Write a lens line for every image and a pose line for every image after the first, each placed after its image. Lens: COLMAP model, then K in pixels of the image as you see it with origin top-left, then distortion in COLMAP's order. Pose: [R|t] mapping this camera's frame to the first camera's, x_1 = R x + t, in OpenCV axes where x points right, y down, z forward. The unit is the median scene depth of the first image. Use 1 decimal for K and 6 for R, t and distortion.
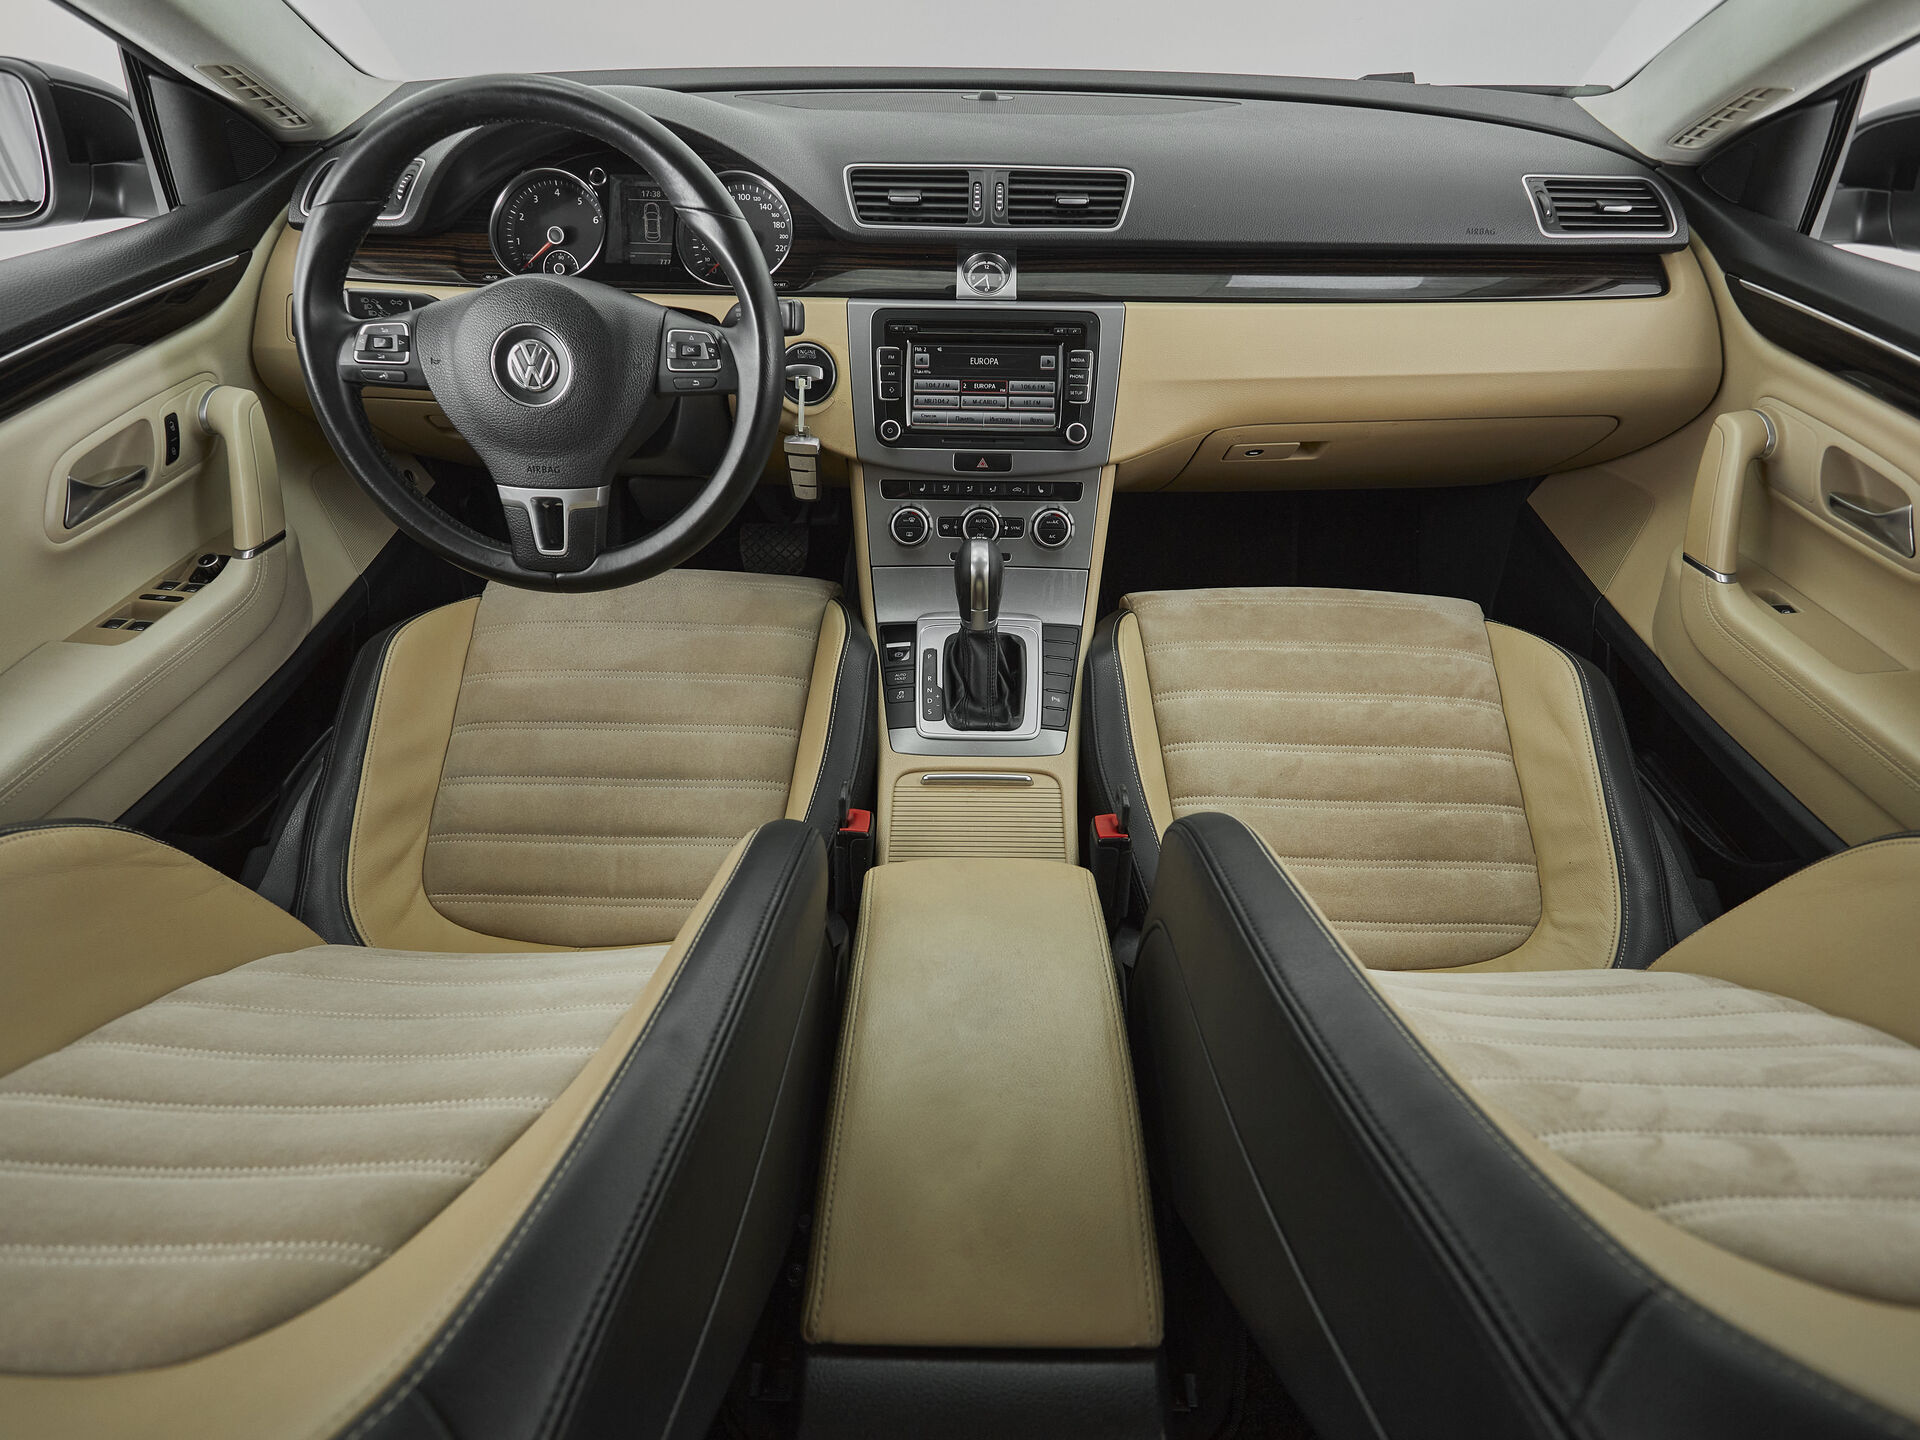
lens RADIAL K [[1028.2, 0, 959.3], [0, 1028.2, 720.0], [0, 0, 1]] dist [0.002942, -0.003416]
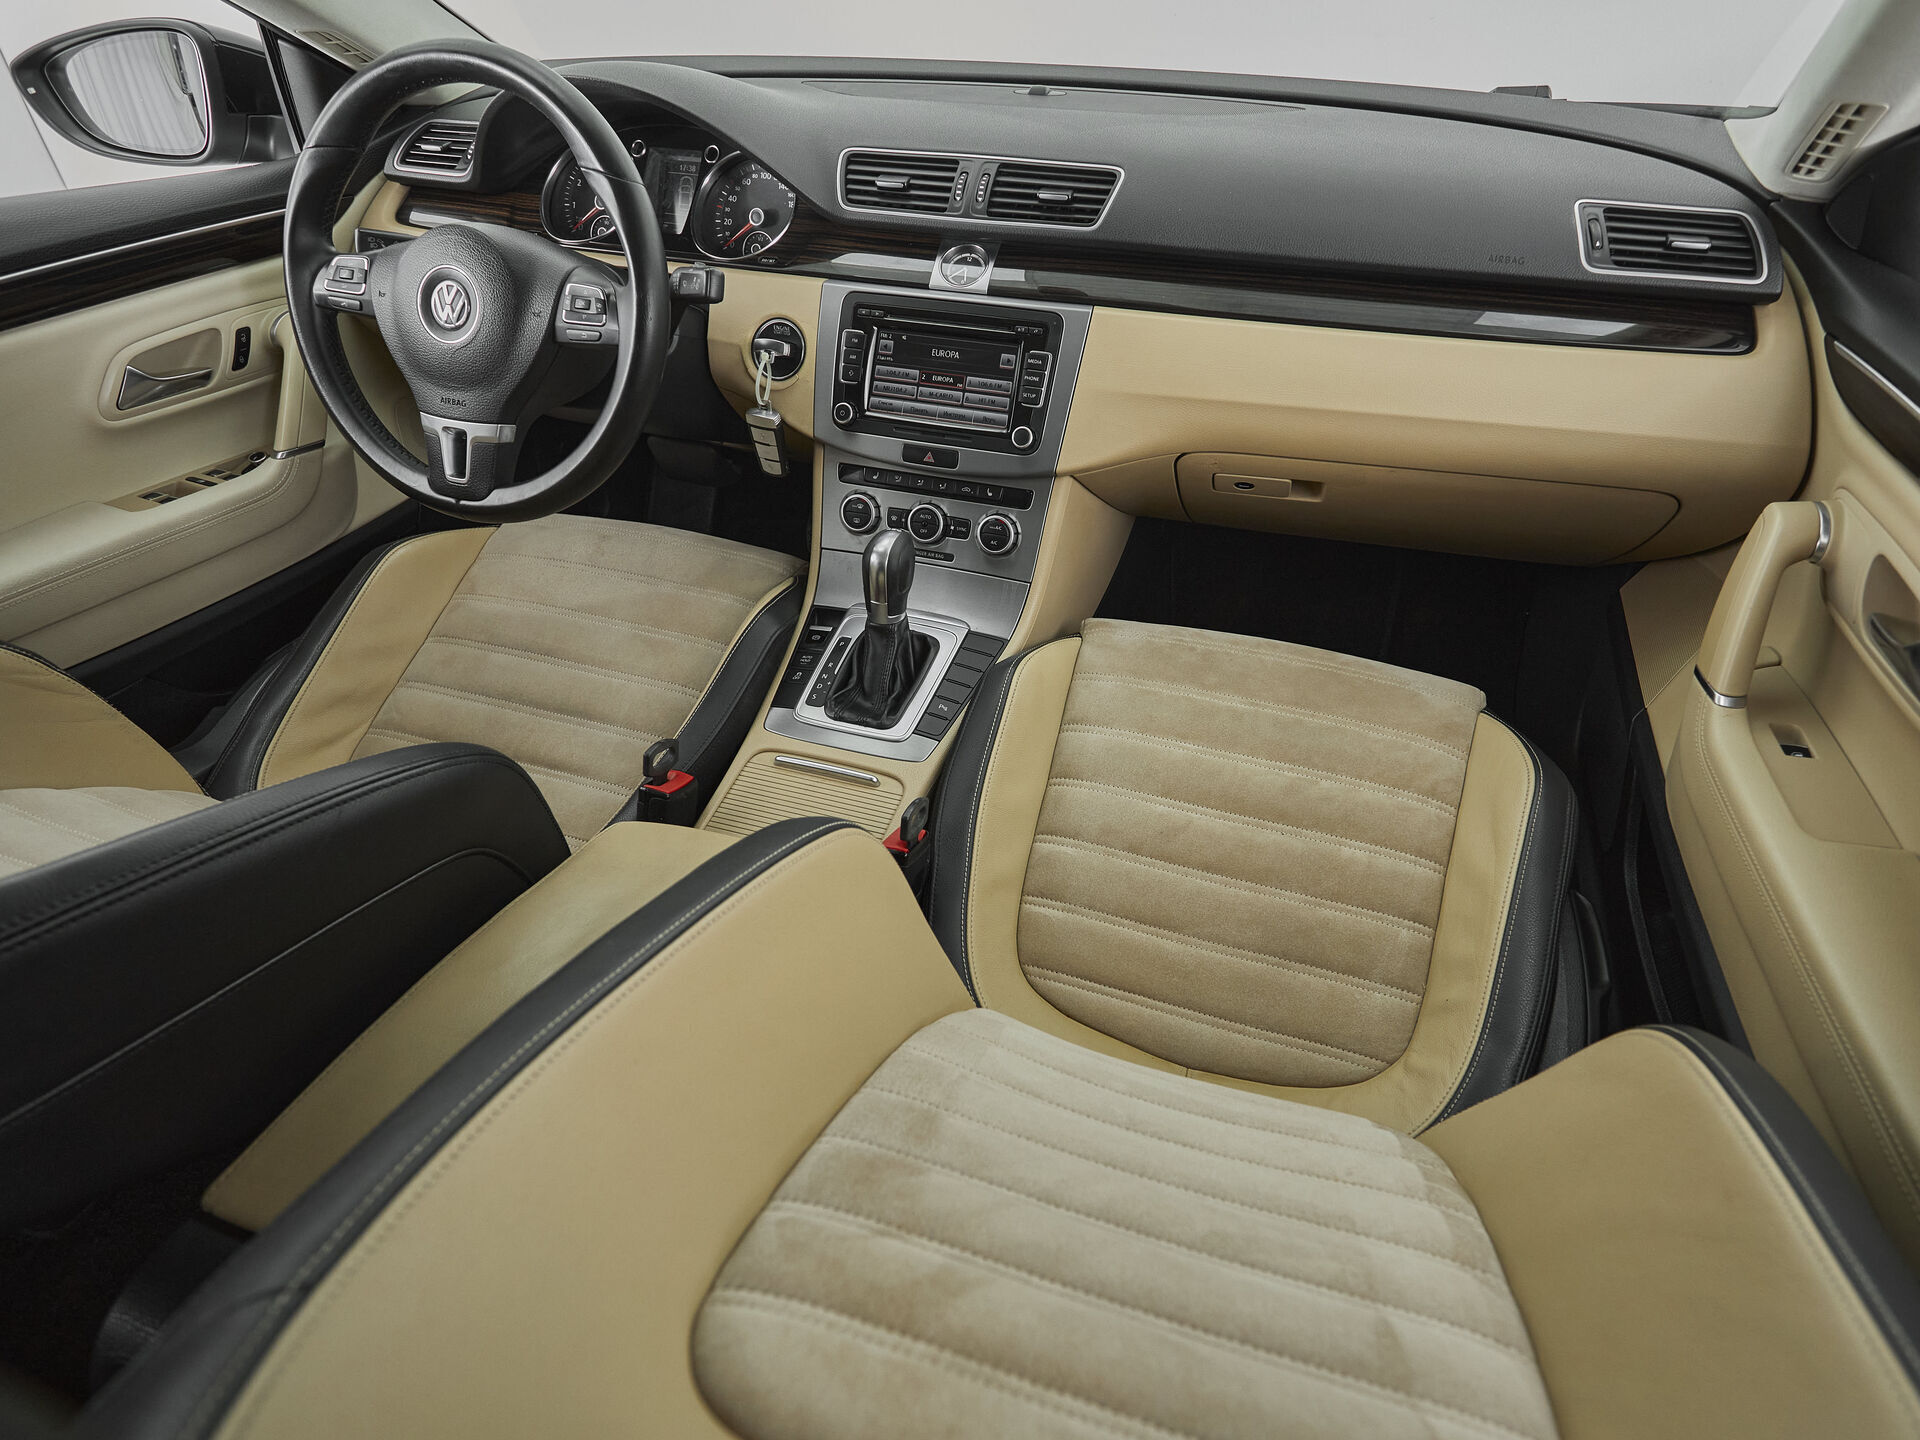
lens RADIAL K [[1028.2, 0, 995.5], [0, 1028.2, 715.7], [0, 0, 1]] dist [0.002942, -0.003416]
pose [[0.956210, 0.177502, -0.232713, 0.357059], [-0.183160, 0.983079, -0.002755, -0.018487], [0.228287, 0.045258, 0.972541, 0.080647]]
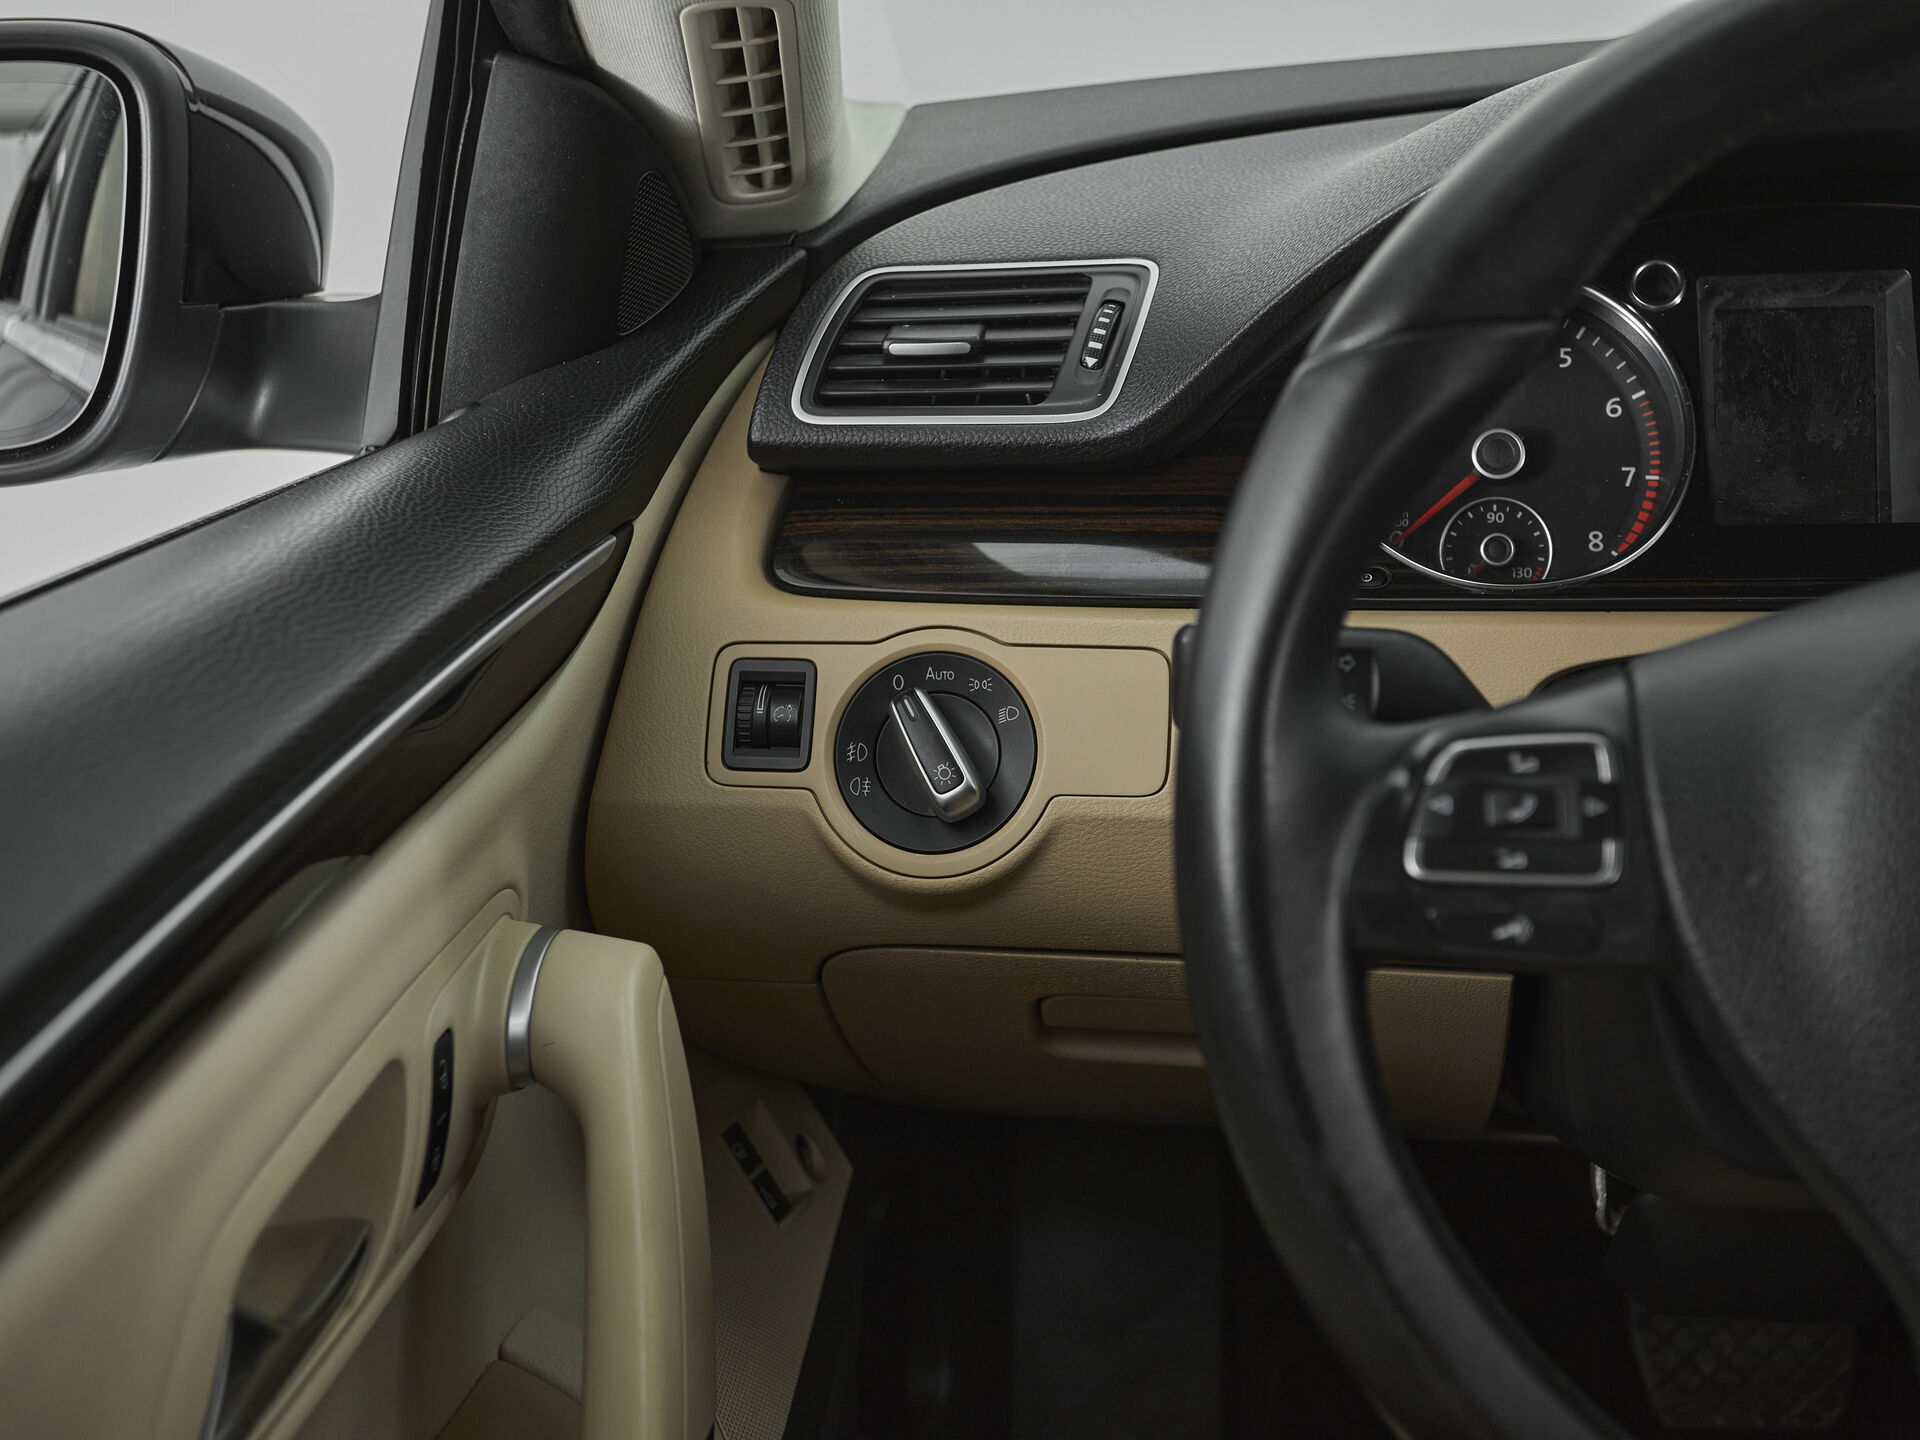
lens RADIAL K [[2337.3, 0, 955.6], [0, 2337.3, 732.8], [0, 0, 1]] dist [0.030189, 0.000000]
pose [[0.993580, -0.020726, -0.111213, -0.501015], [-0.017620, 0.942723, -0.333110, -0.145001], [0.111747, 0.332931, 0.936306, 0.331013]]
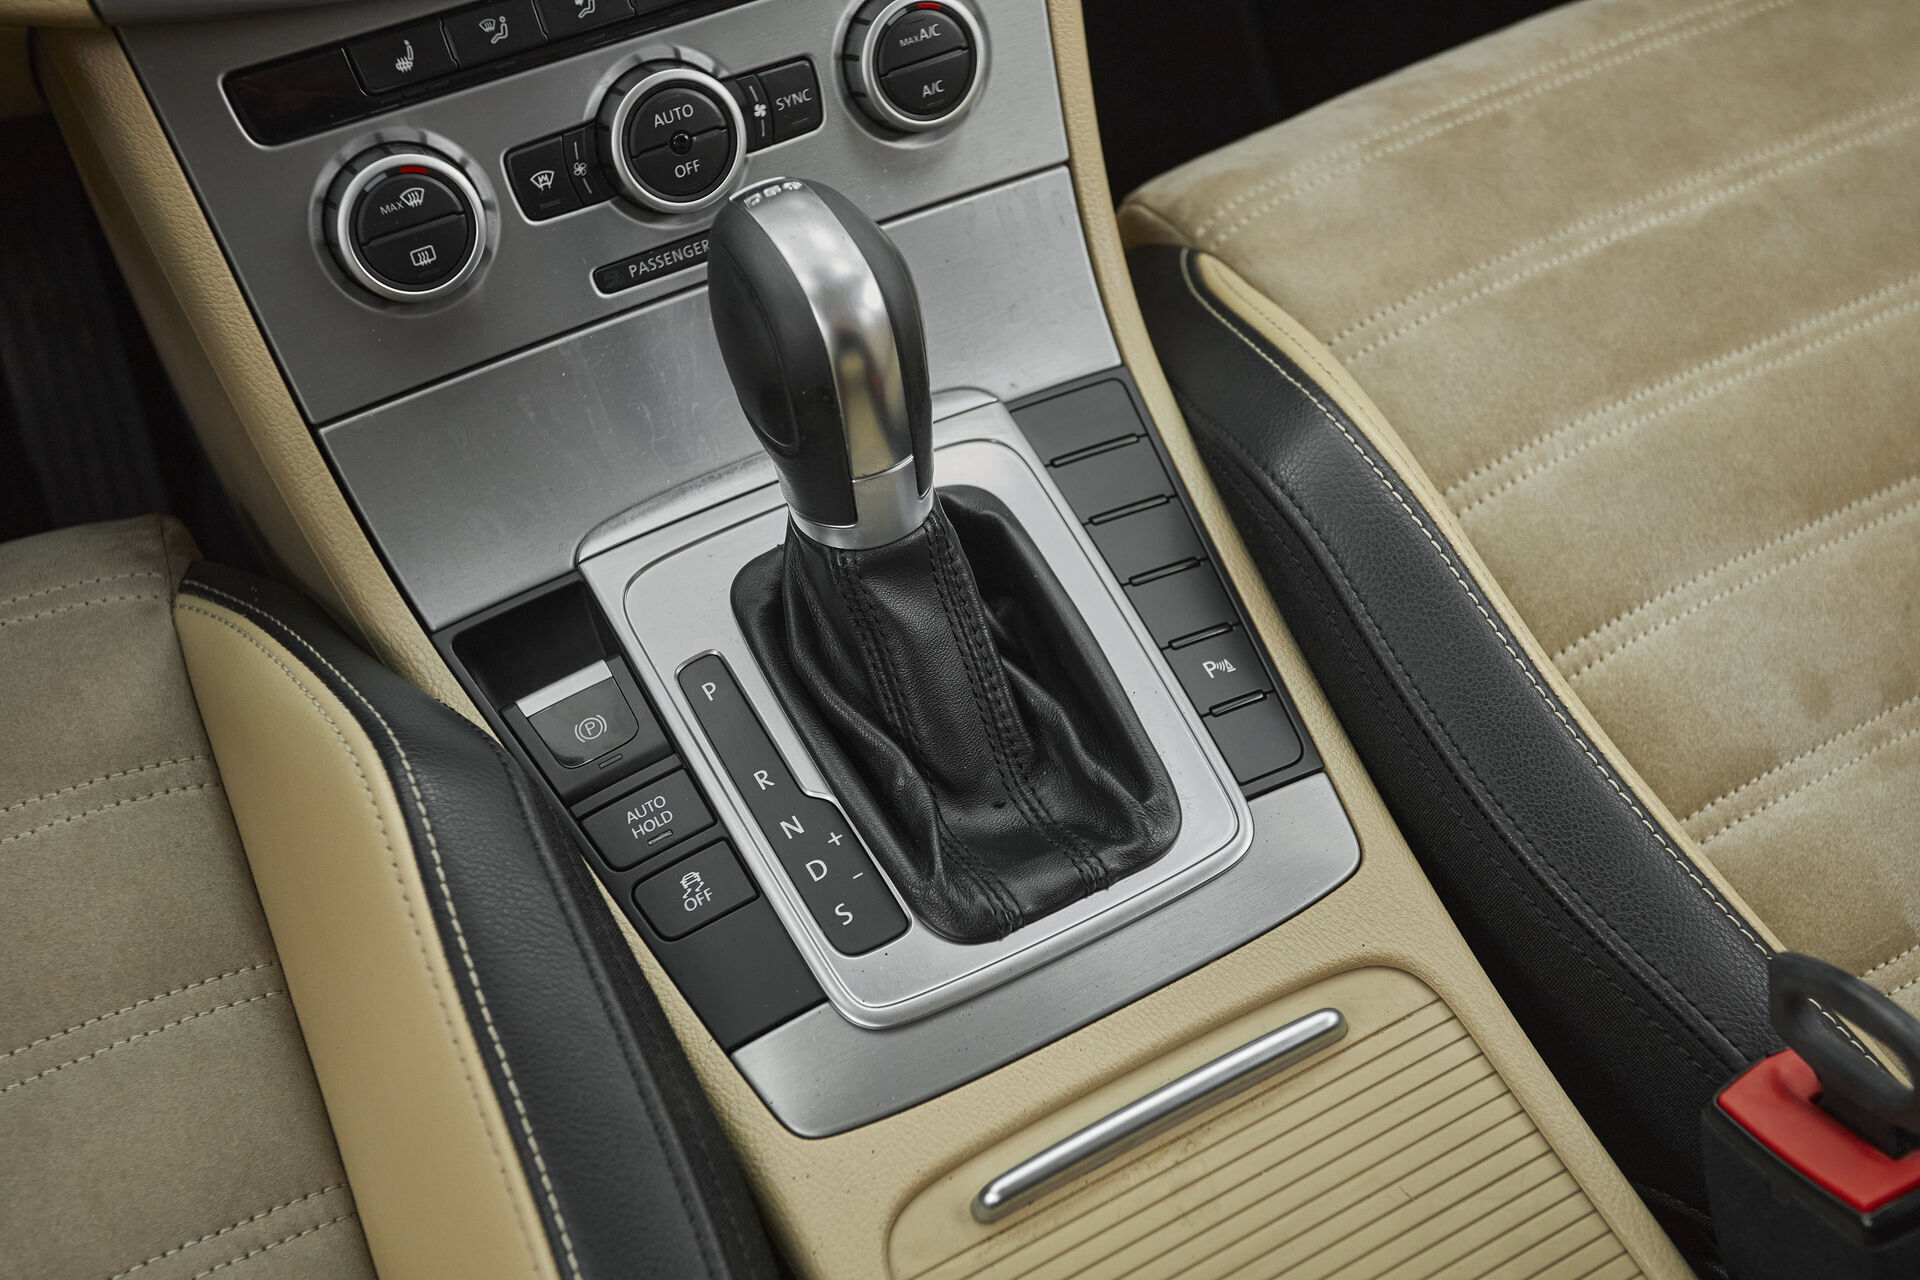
lens RADIAL K [[2068.7, 0, 948.4], [0, 2068.7, 633.5], [0, 0, 1]] dist [0.039417, 0.000000]
pose [[0.871655, -0.385635, 0.302495, -0.129829], [0.342628, 0.920766, 0.186537, -0.152937], [-0.350462, -0.058953, 0.934720, 0.502508]]
